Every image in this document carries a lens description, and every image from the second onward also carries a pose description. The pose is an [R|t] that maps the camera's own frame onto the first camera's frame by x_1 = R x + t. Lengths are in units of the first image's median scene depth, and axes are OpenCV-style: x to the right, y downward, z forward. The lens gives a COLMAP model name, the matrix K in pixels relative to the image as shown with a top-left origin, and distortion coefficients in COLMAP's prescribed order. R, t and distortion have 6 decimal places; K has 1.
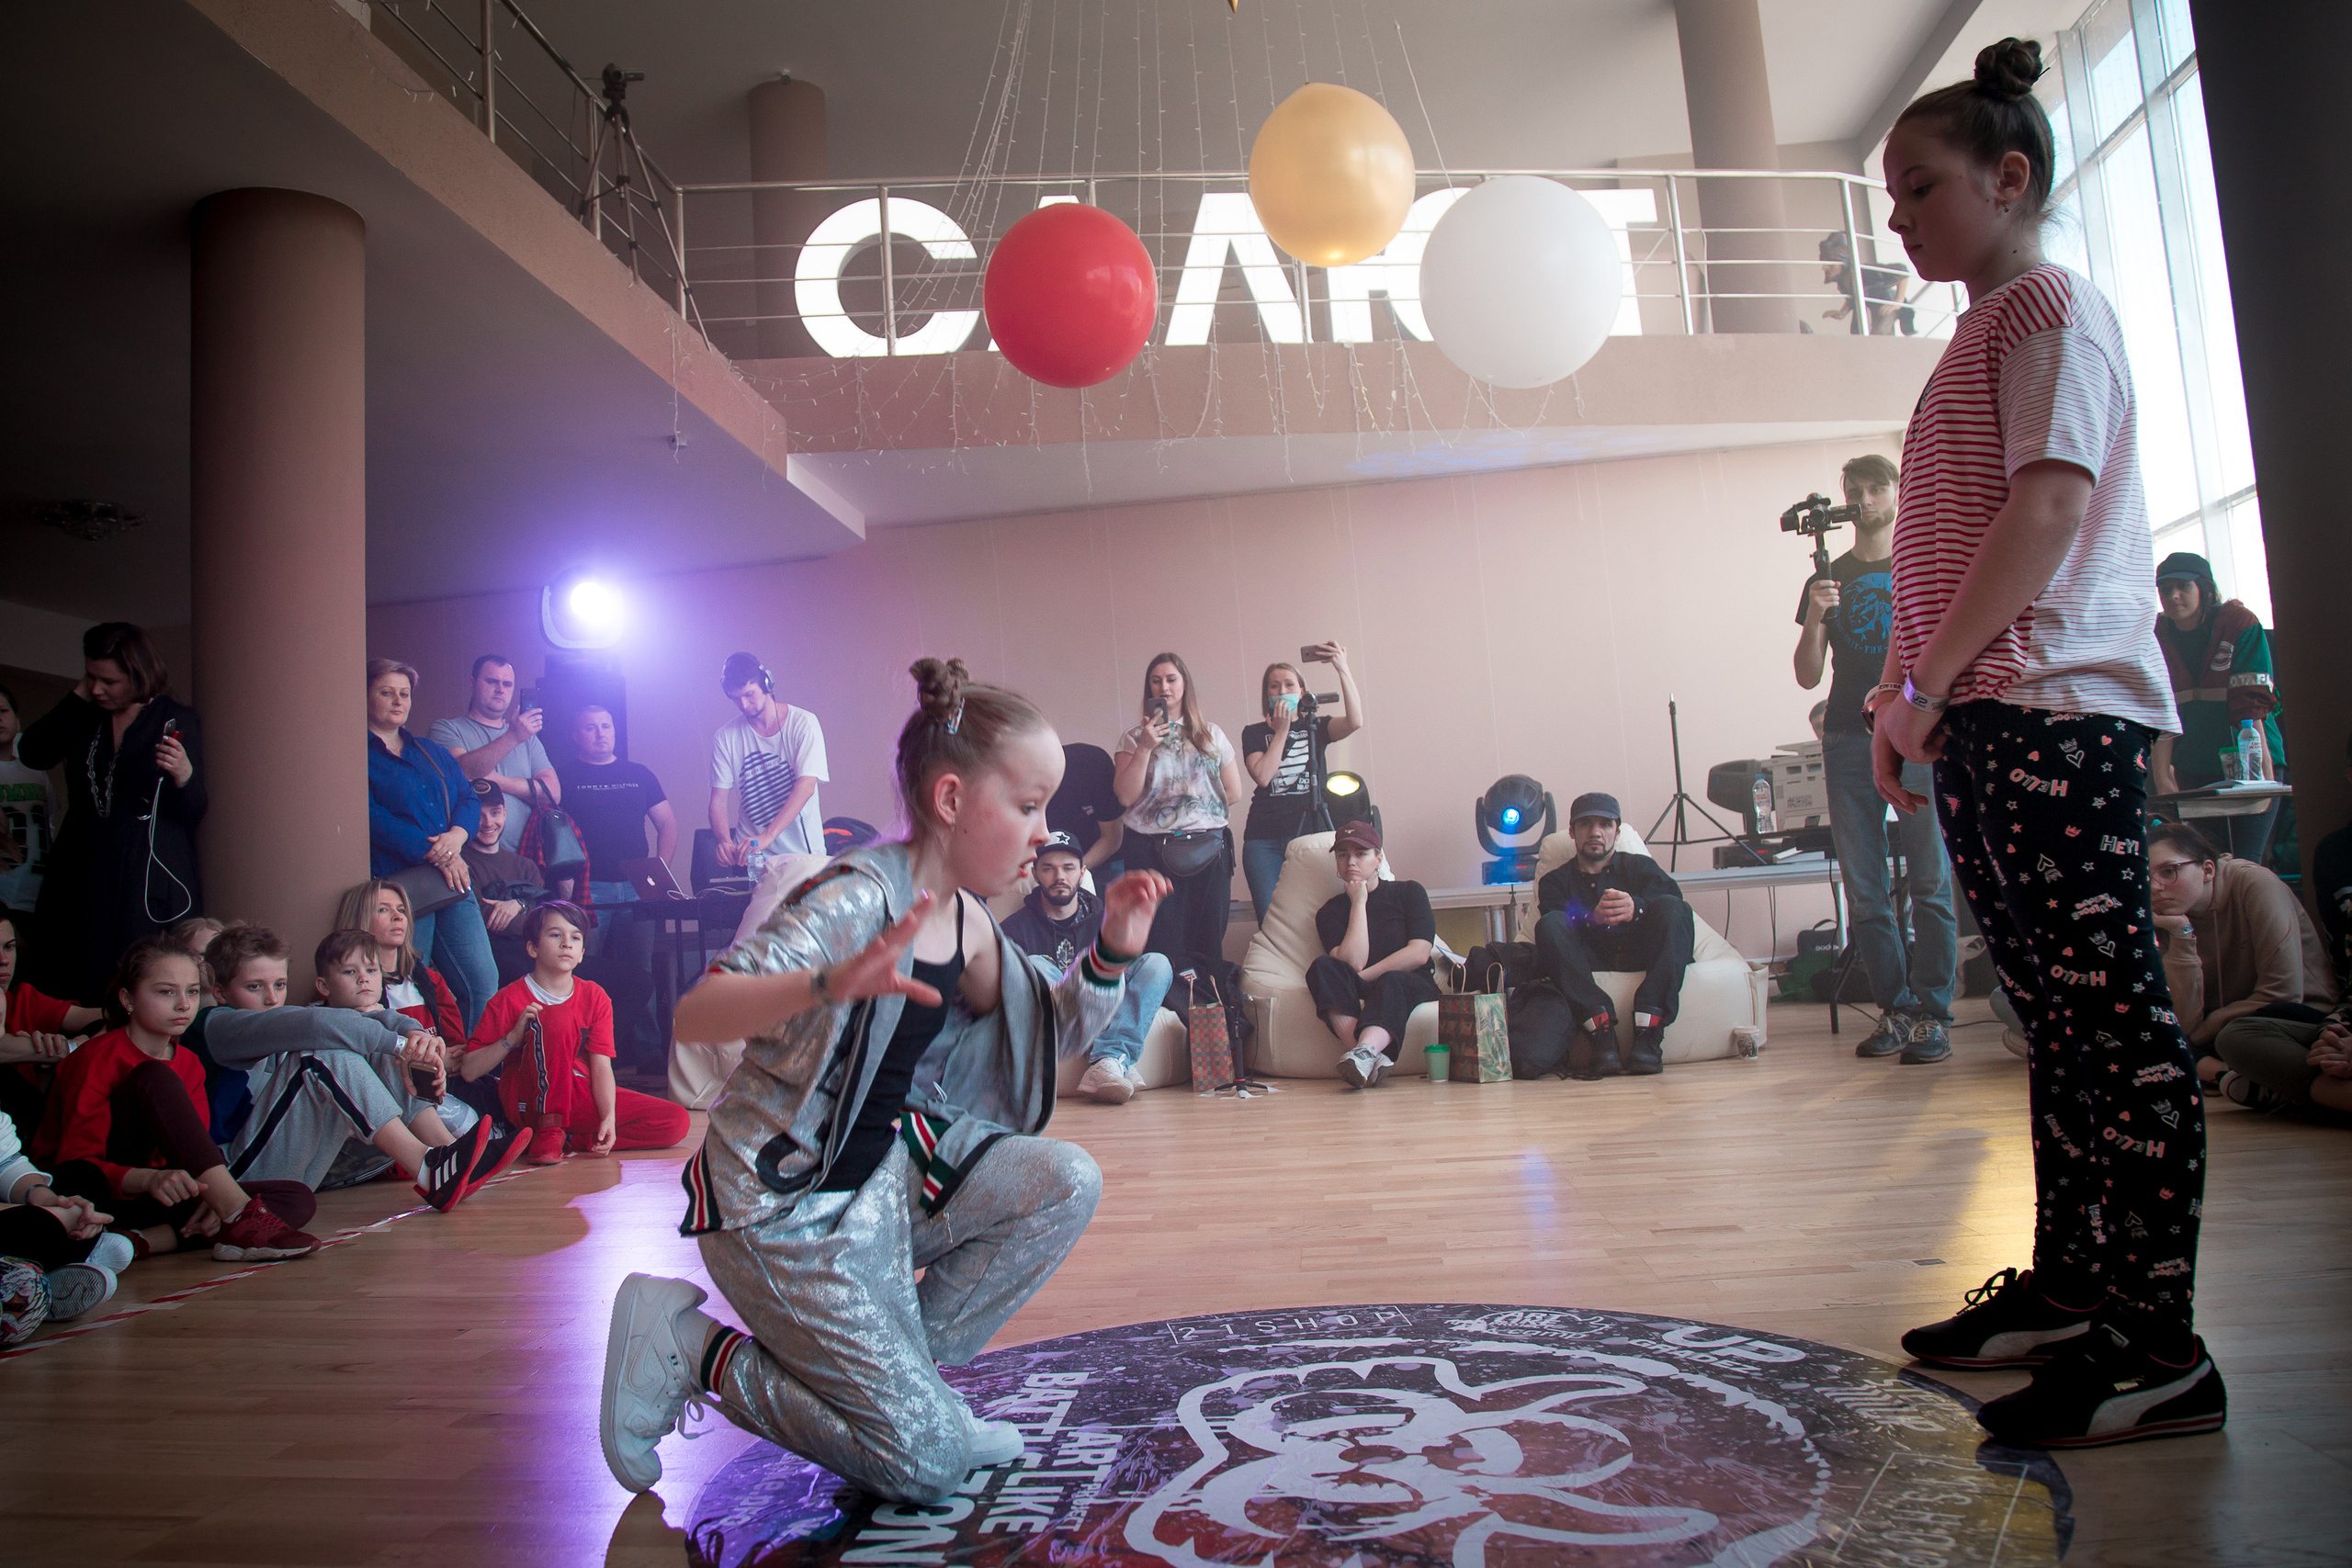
lens RADIAL K [[1712.2, 0, 1114.8], [0, 1712.2, 812.3], [0, 0, 1]] dist [-0.096901, 0.038568]
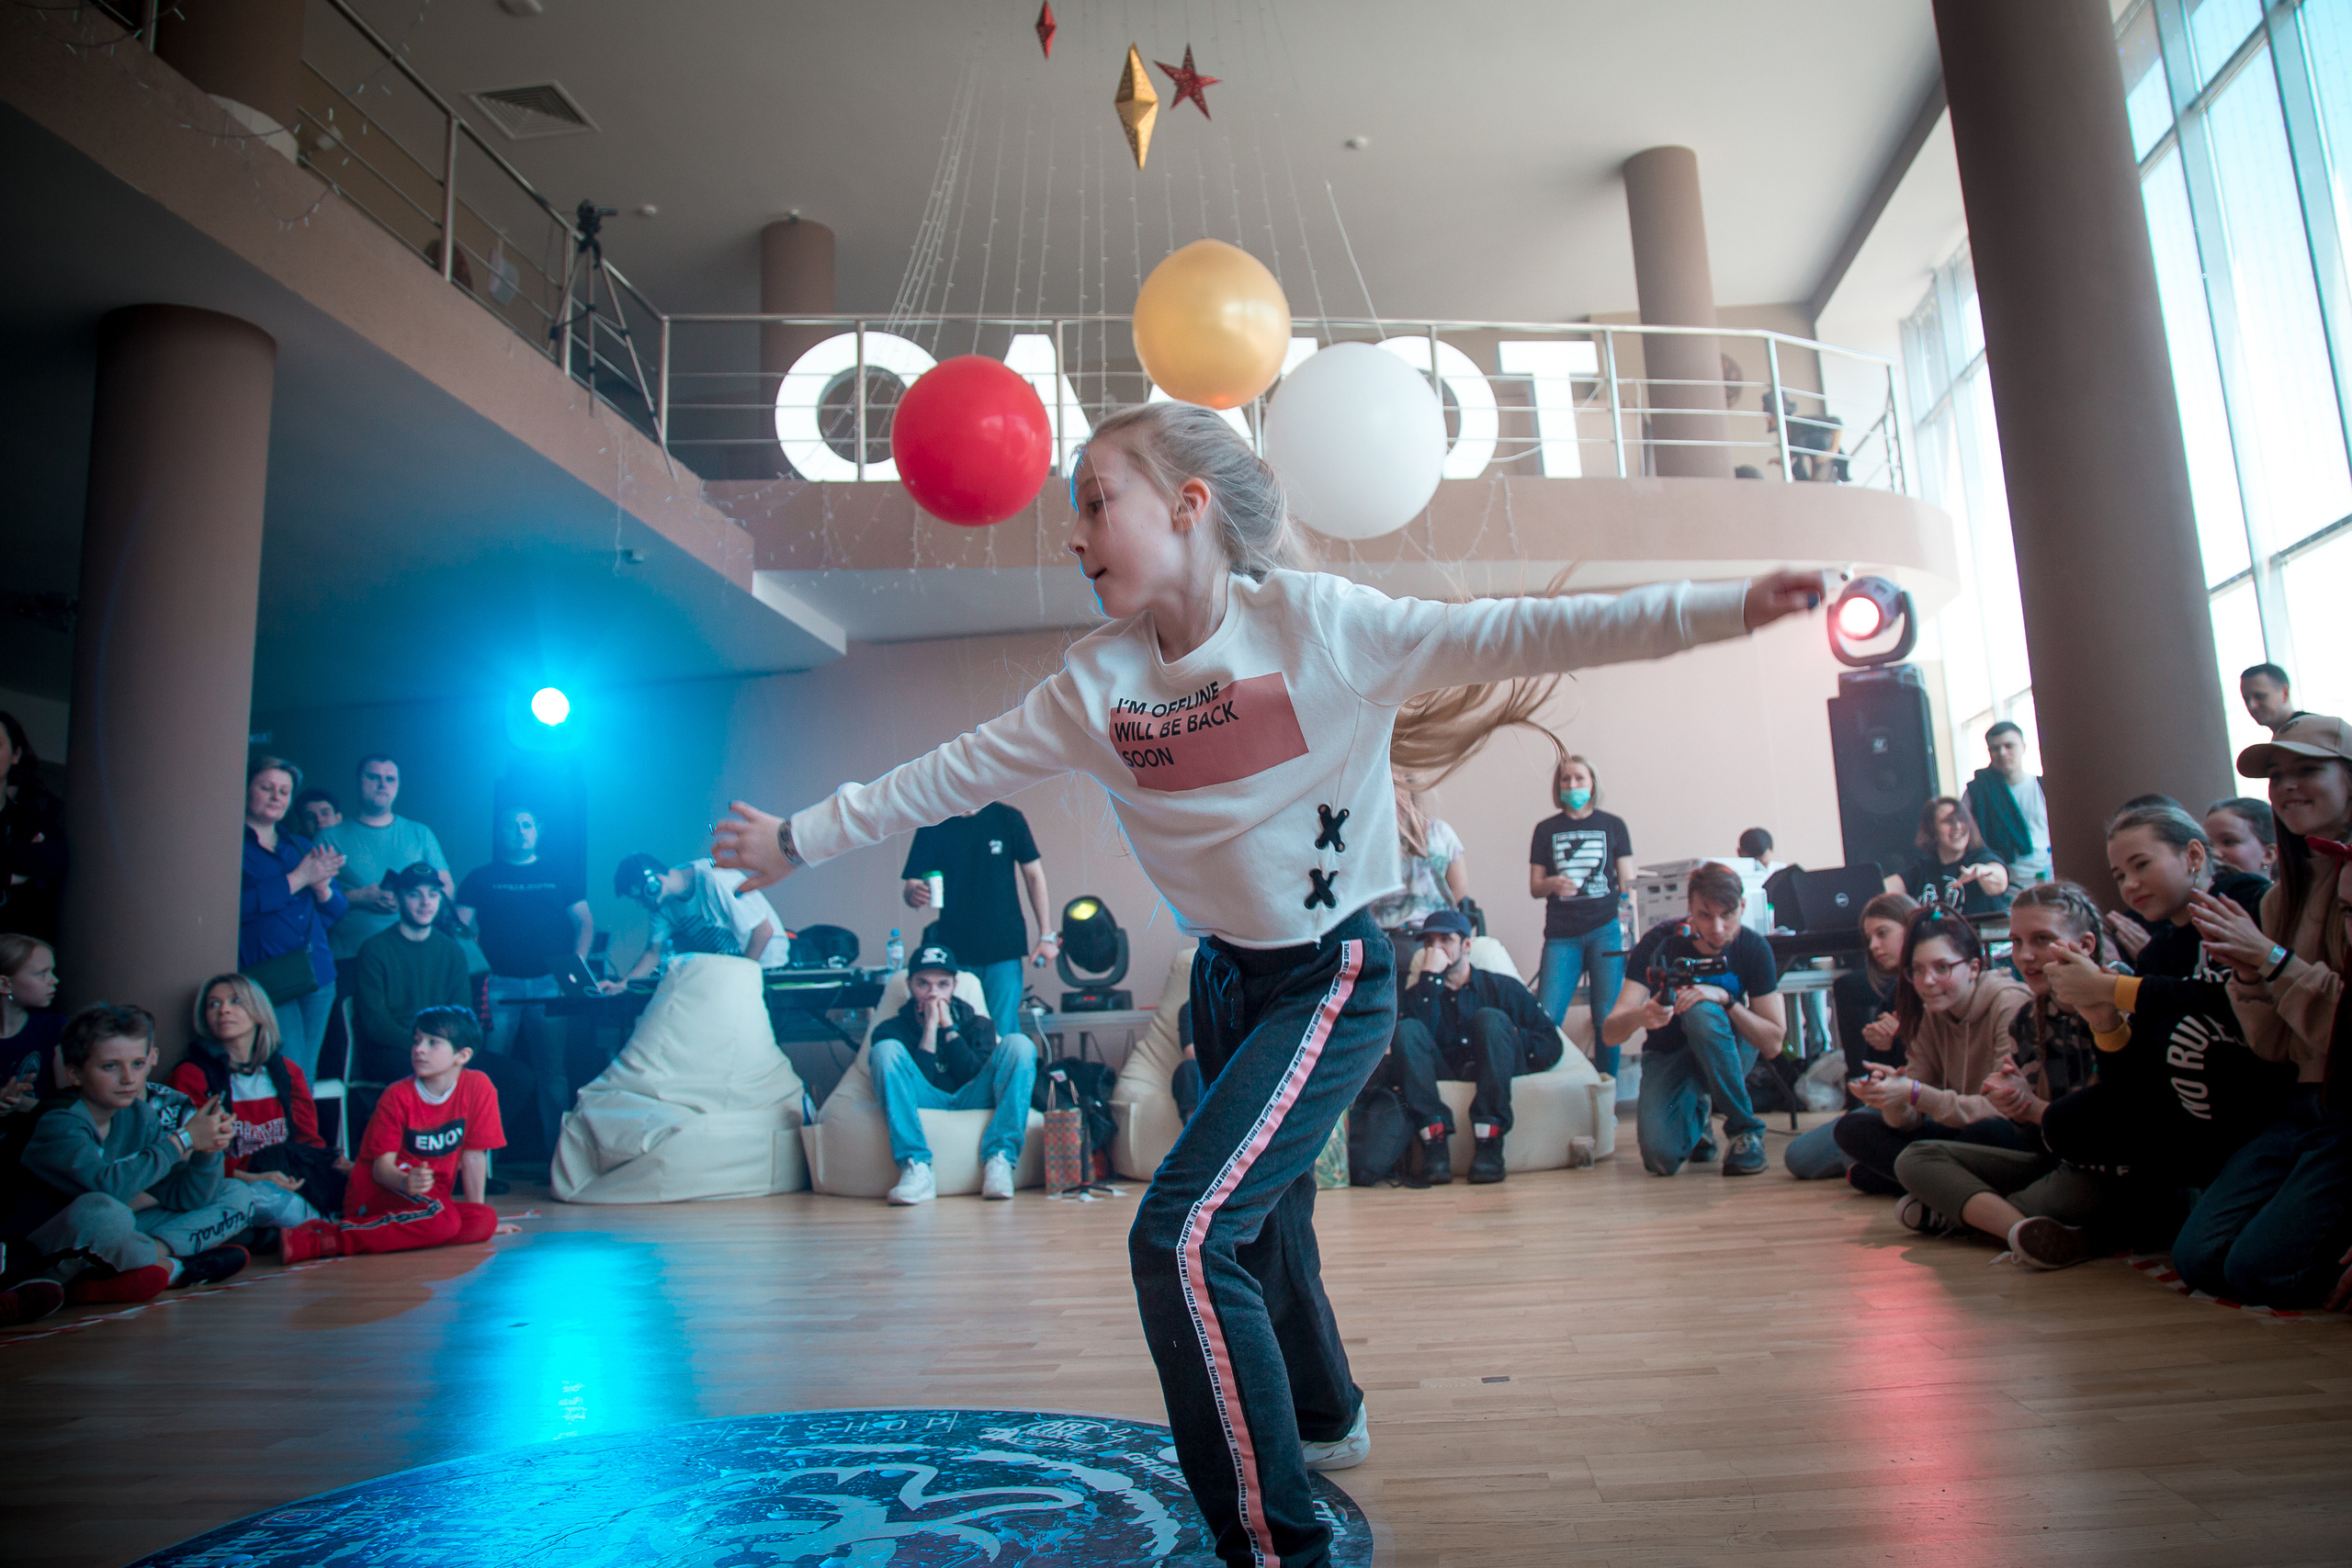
lens RADIAL K [[1627.6, 0, 1231.2], [0, 1627.6, 820.6], [0, 0, 1]] dist [-0.091005, 0.010509]
pose [[0.999213, 0.020808, 0.033764, 0.120917], [-0.018739, 0.997994, -0.060478, -0.003236], [-0.034955, 0.059798, 0.997598, 0.009920]]
